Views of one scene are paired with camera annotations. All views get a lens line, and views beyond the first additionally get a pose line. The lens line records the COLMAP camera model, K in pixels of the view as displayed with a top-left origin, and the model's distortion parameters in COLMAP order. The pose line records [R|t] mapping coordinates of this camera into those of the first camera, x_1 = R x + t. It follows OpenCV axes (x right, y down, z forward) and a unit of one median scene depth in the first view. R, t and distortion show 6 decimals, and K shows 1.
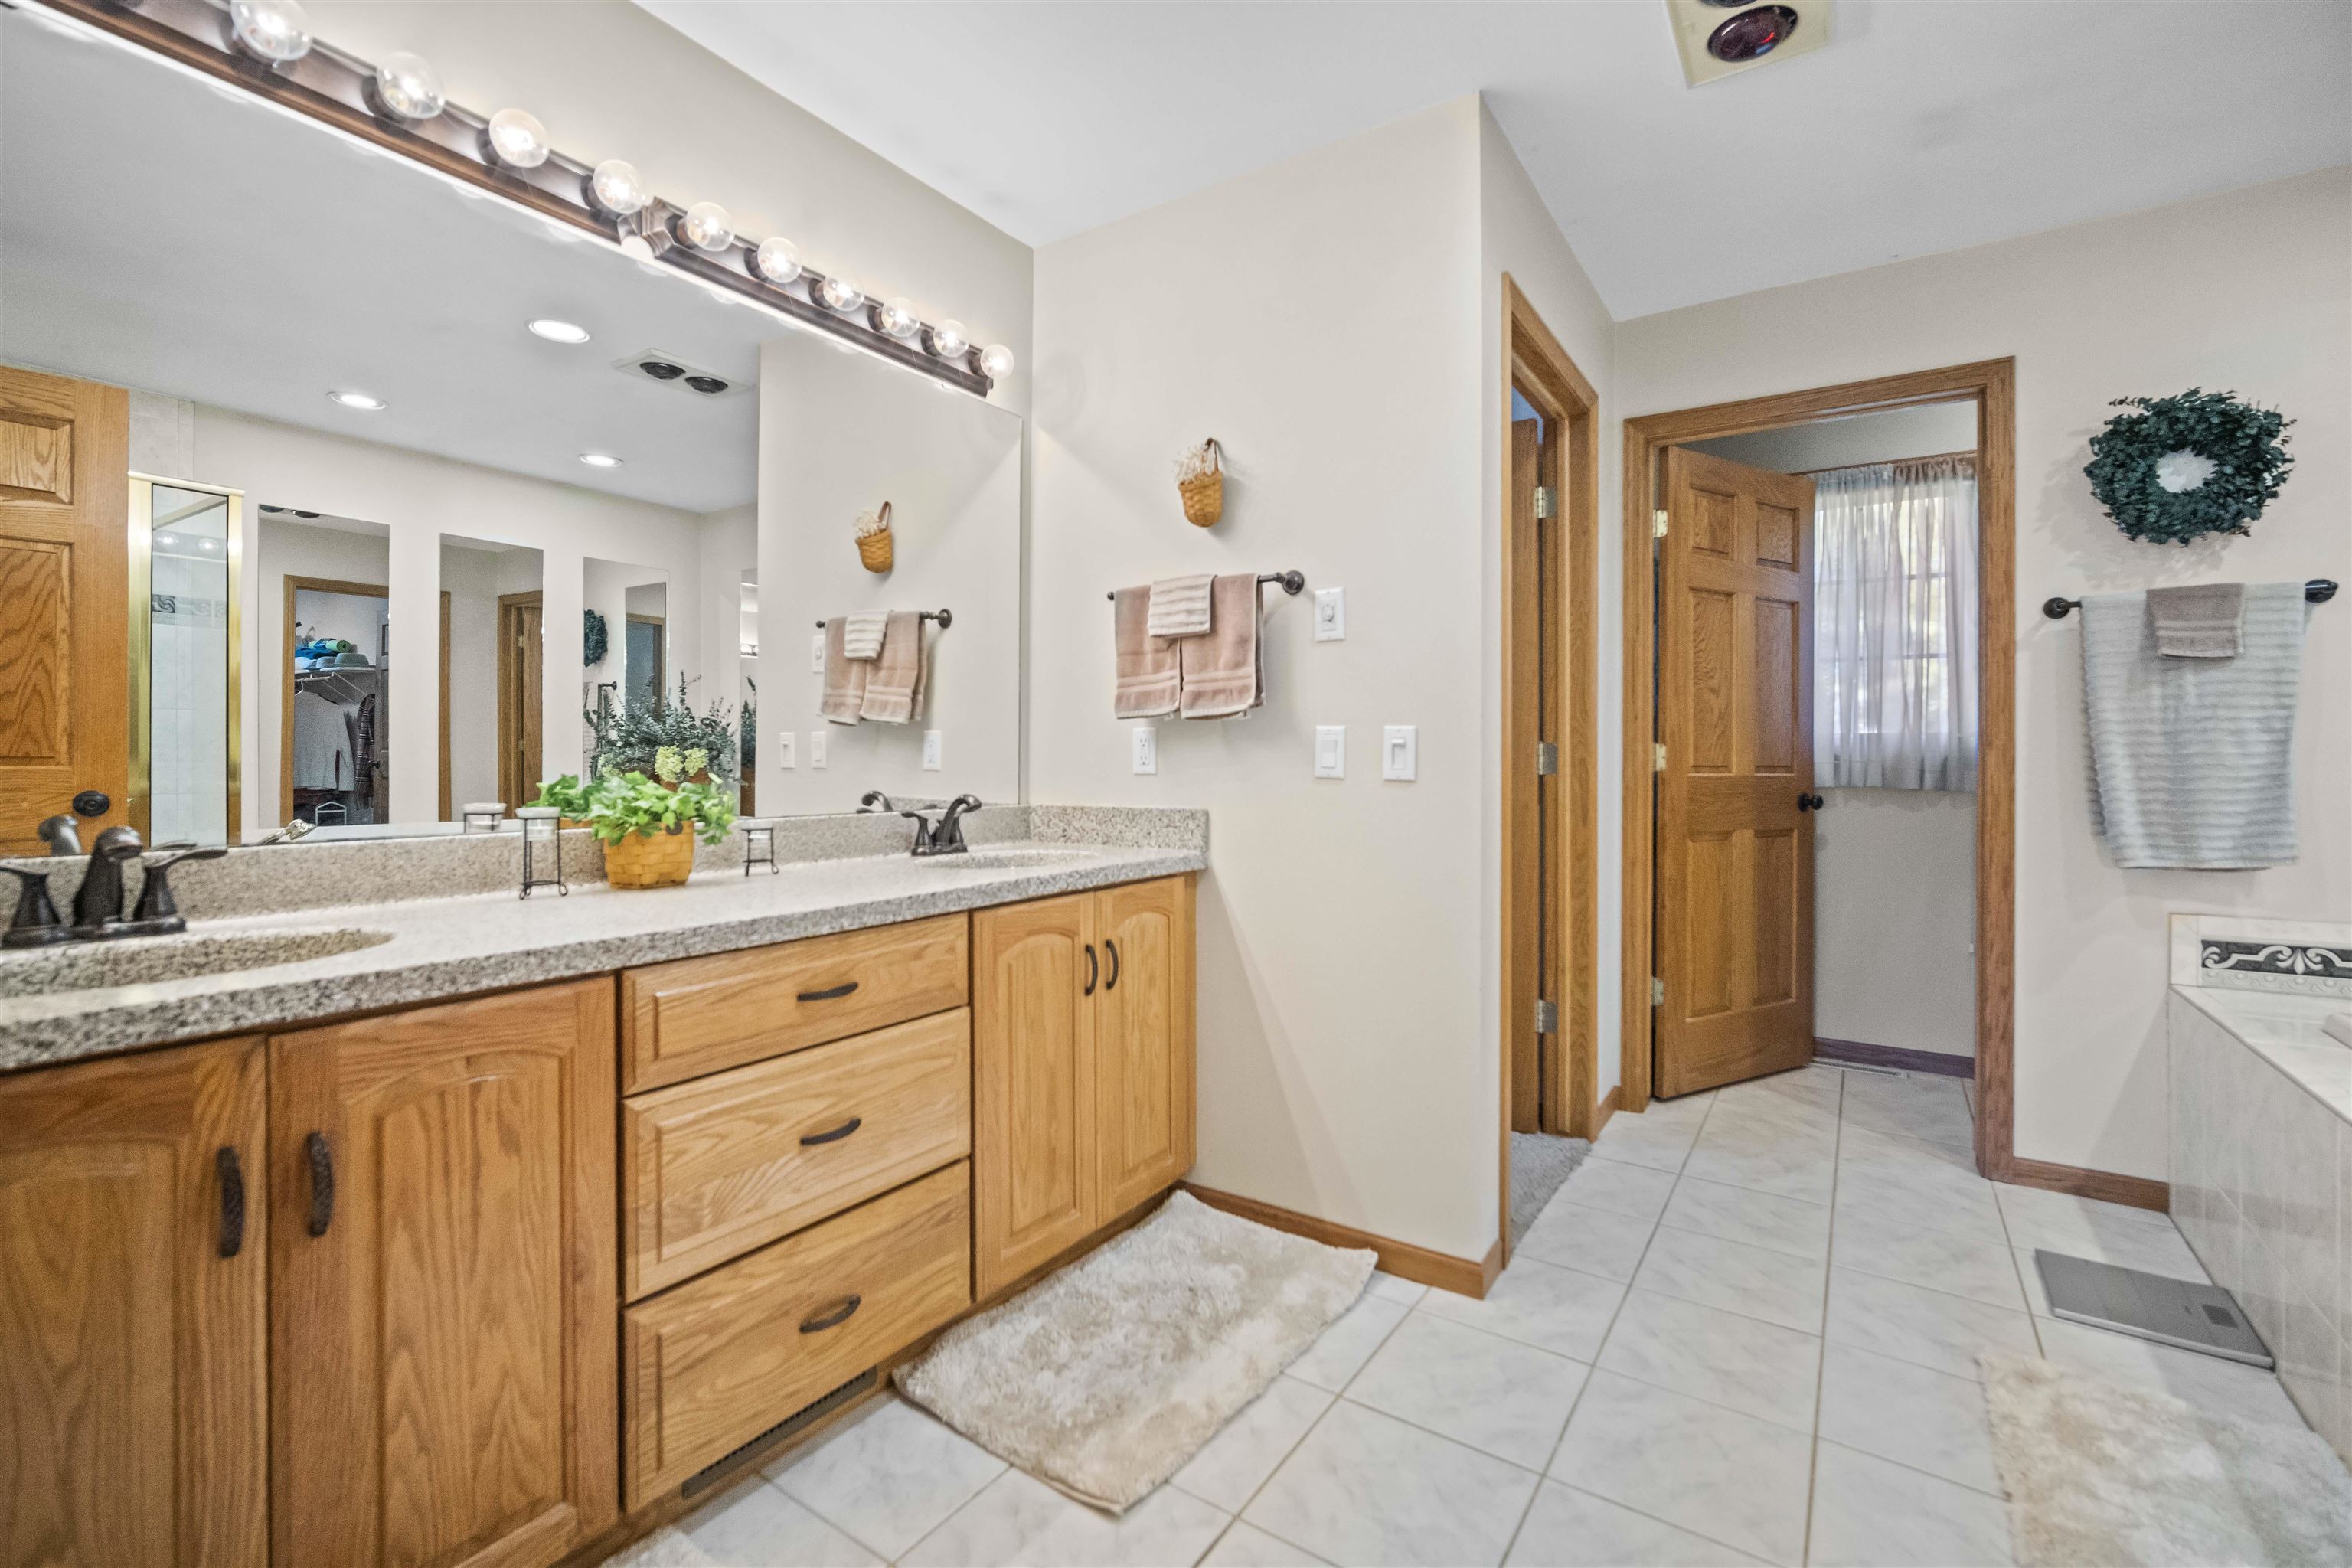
lens RADIAL K [[1002.0, 0, 1176.0], [0, 1002.0, 784.0], [0, 0, 1]] dist [-0.002705, 0.000184]
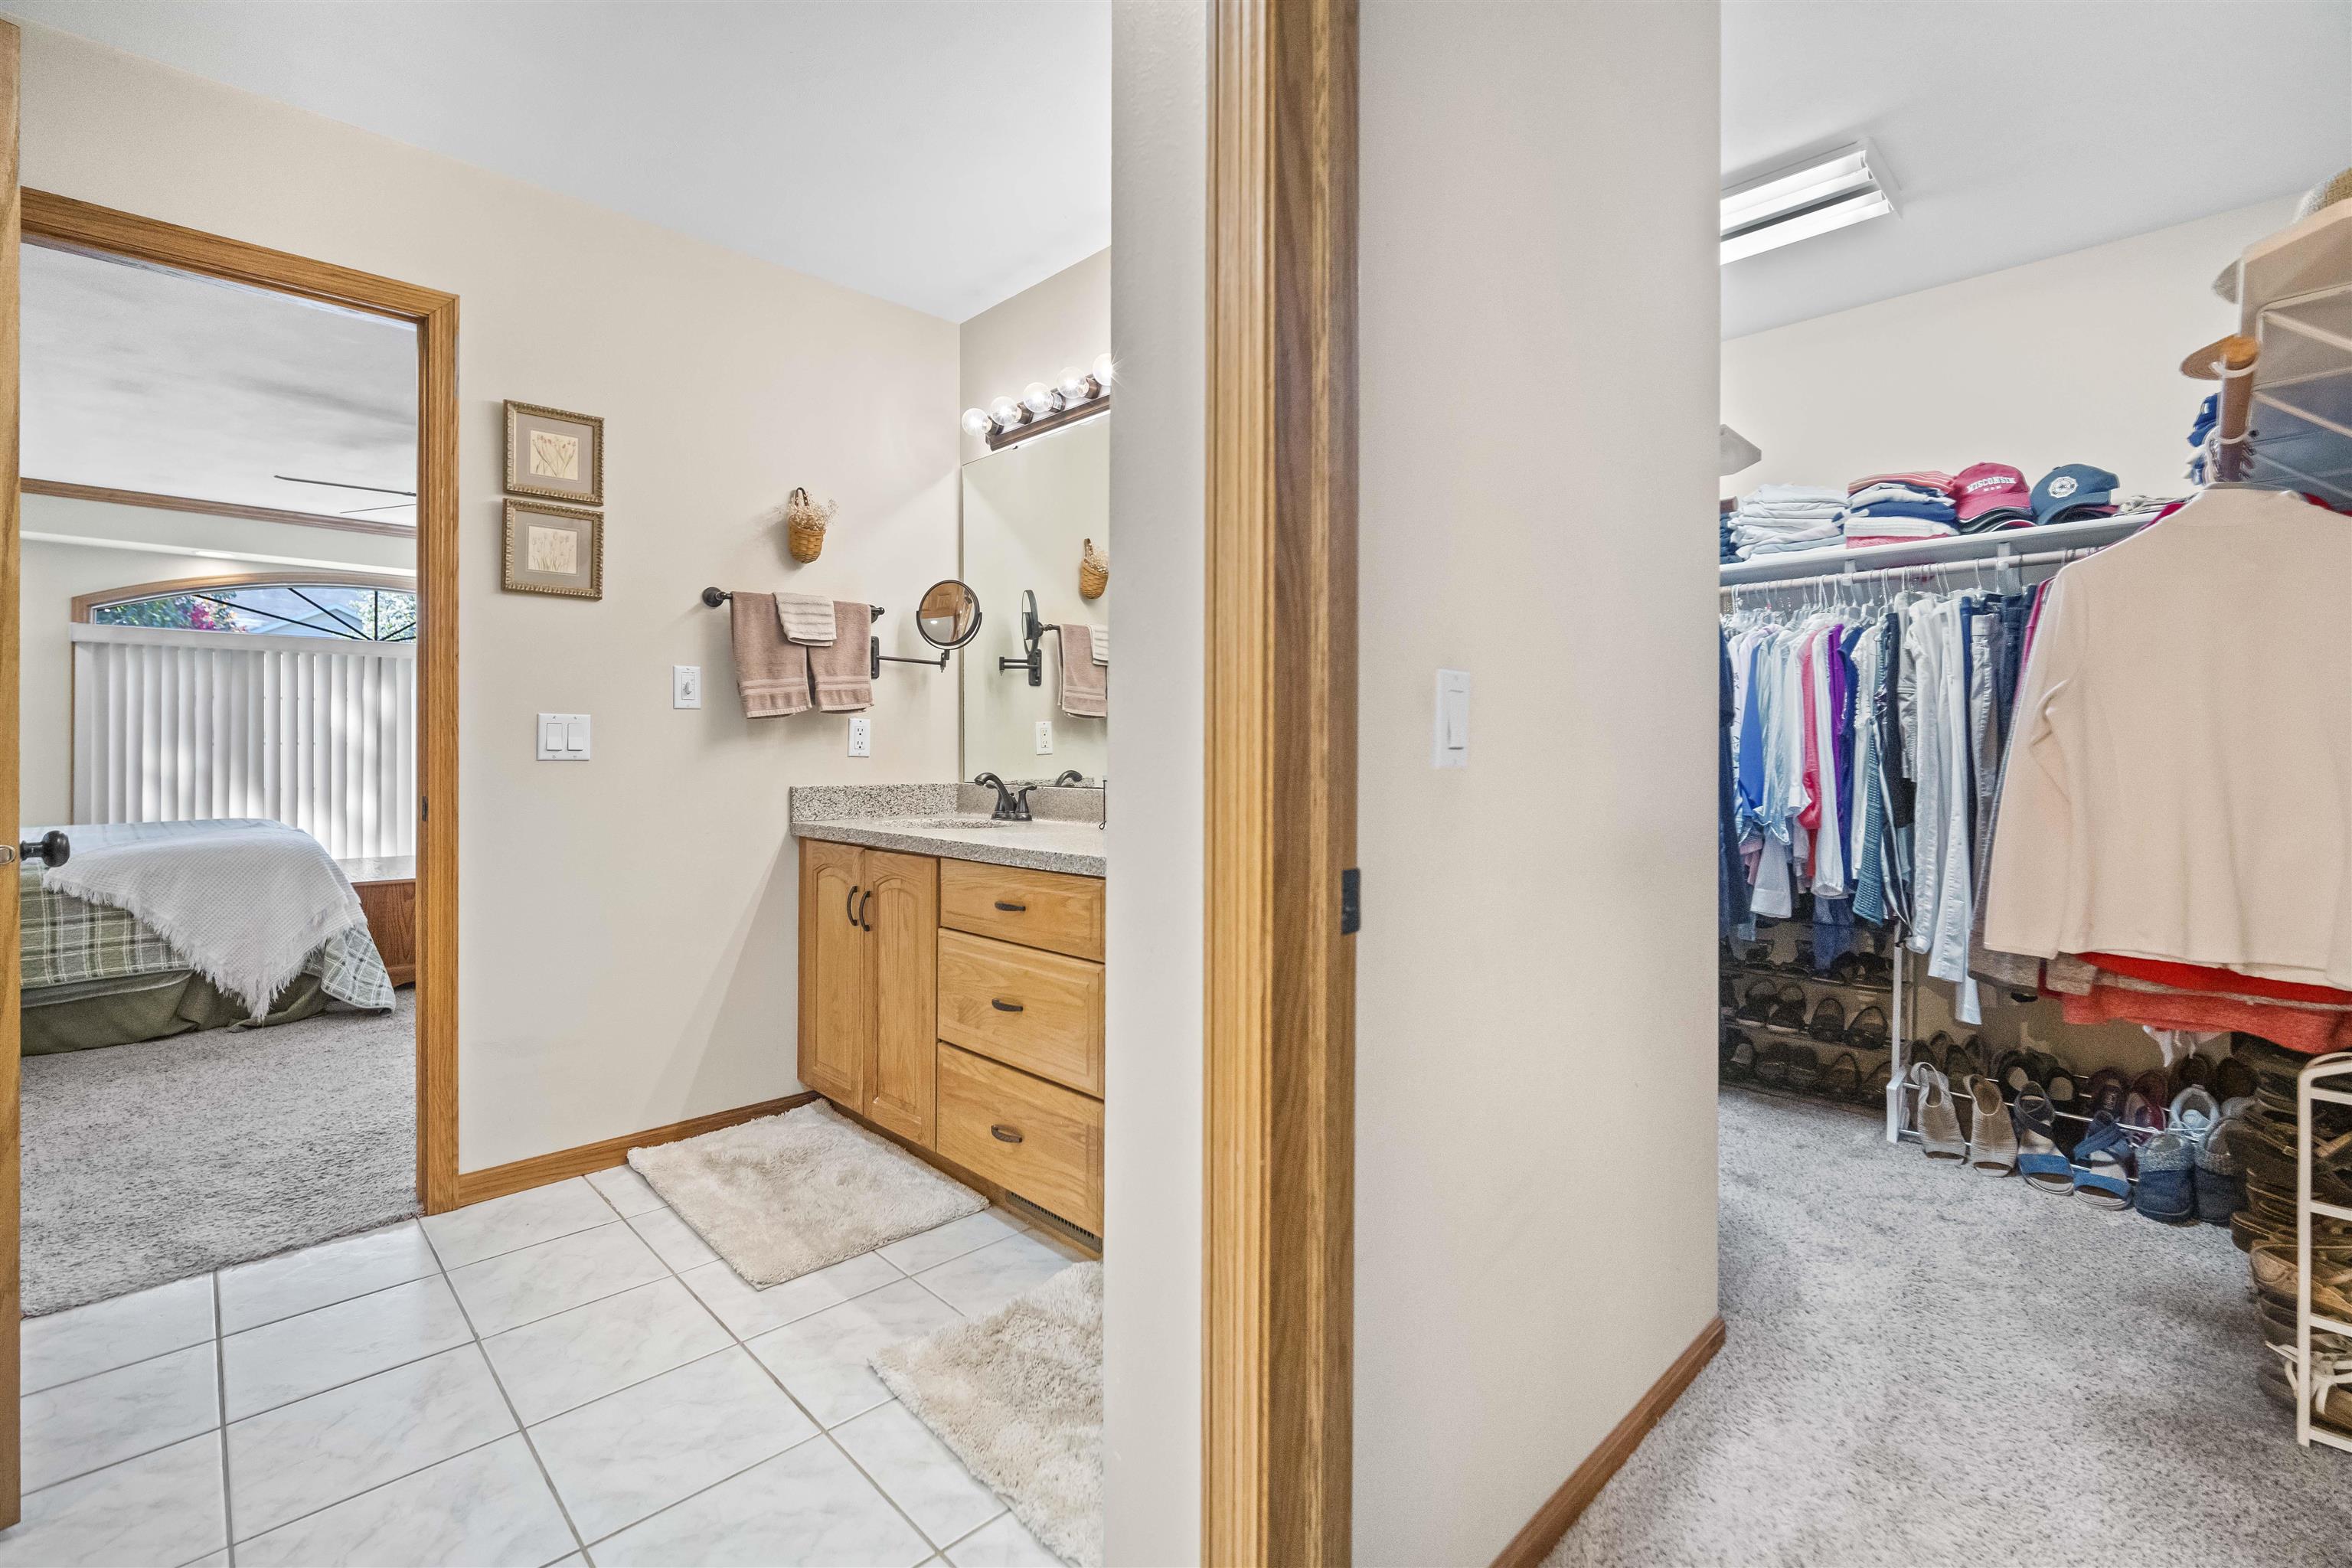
lens RADIAL K [[1024.0, 0, 1177.6], [0, 1024.0, 741.2], [0, 0, 1]] dist [-0.003241, 0.000919]
pose [[-0.194846, 0.001587, -0.980833, 1.052256], [-0.013537, 0.999899, 0.004307, -0.039015], [0.980740, 0.014116, -0.194805, 1.533366]]
